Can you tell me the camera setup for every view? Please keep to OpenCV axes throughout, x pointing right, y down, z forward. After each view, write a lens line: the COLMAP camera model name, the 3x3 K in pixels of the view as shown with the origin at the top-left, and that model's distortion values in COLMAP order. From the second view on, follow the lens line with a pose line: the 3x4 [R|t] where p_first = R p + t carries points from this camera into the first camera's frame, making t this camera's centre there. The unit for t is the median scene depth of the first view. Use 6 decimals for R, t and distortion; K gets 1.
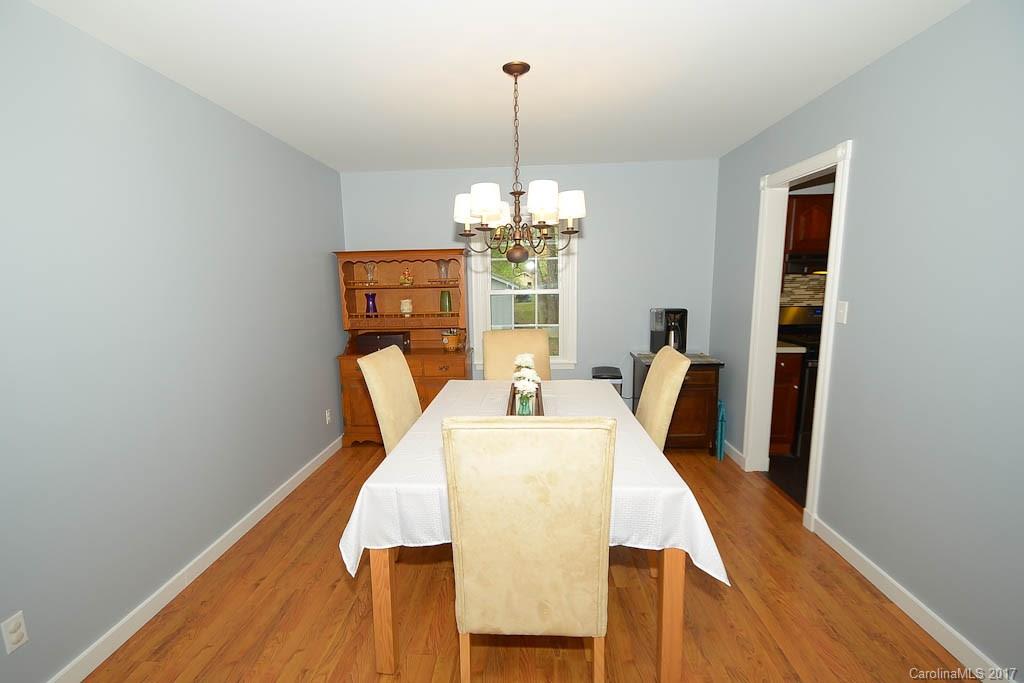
lens RADIAL K [[463.2, 0, 500.5], [0, 463.2, 362.0], [0, 0, 1]] dist [0.003219, -0.009522]
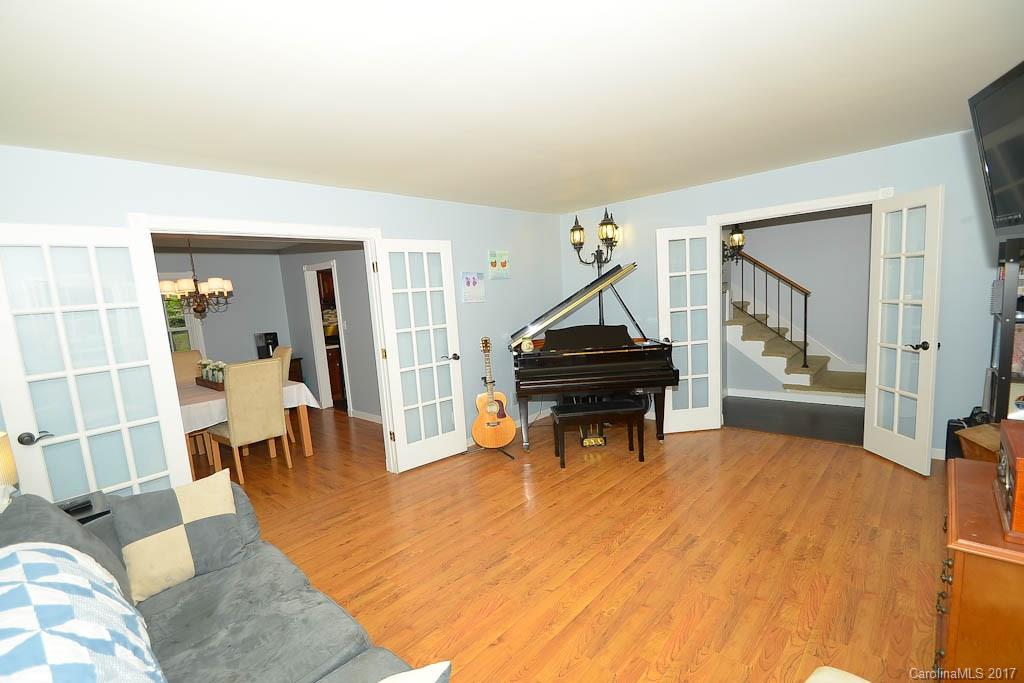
lens RADIAL K [[463.2, 0, 500.5], [0, 463.2, 362.0], [0, 0, 1]] dist [0.003219, -0.009522]
pose [[0.629472, -0.129242, 0.766199, -0.488498], [0.183787, 0.982855, 0.014797, 0.147677], [-0.754975, 0.131503, 0.642433, -0.877797]]
